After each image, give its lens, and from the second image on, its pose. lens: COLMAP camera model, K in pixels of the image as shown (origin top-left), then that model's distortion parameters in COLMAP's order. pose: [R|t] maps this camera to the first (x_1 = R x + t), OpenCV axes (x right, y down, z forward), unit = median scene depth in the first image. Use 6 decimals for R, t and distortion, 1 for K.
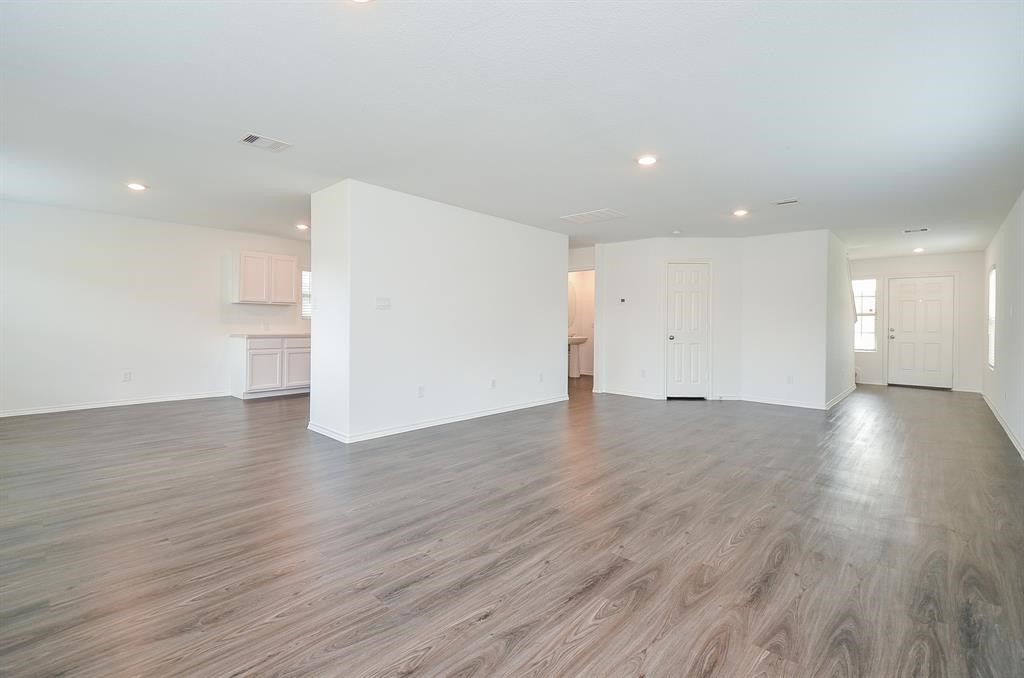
lens RADIAL K [[459.5, 0, 520.4], [0, 459.5, 321.0], [0, 0, 1]] dist [0.024541, -0.000548]
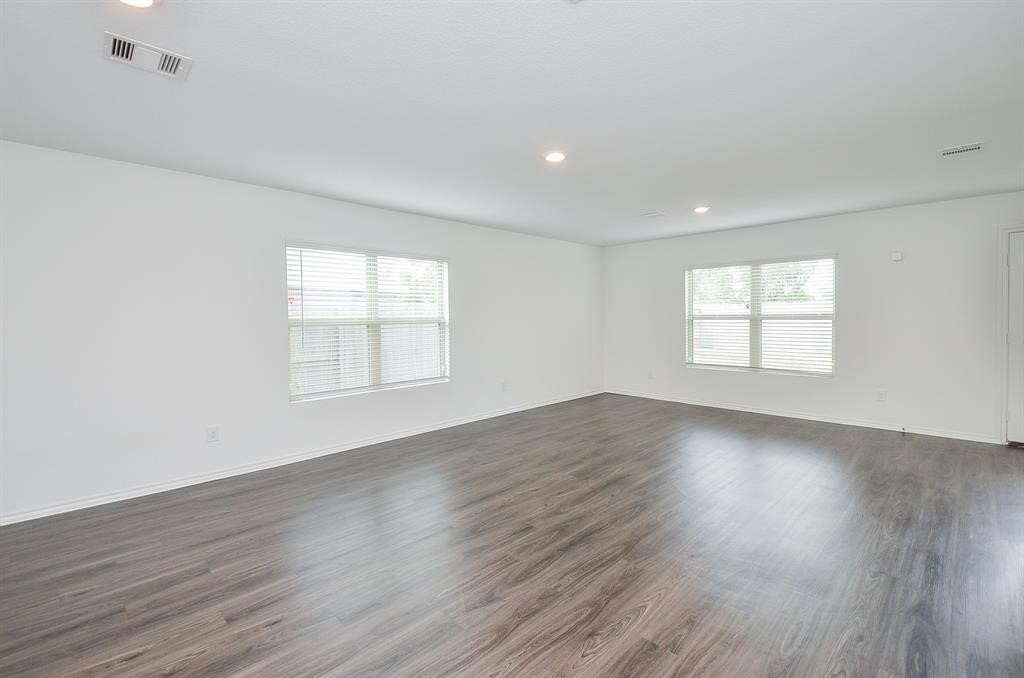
lens RADIAL K [[459.5, 0, 520.4], [0, 459.5, 321.0], [0, 0, 1]] dist [0.024541, -0.000548]
pose [[-0.999281, -0.001453, 0.037895, 0.357452], [-0.001087, 0.999953, 0.009683, -0.038794], [-0.037907, 0.009635, -0.999235, 2.213241]]
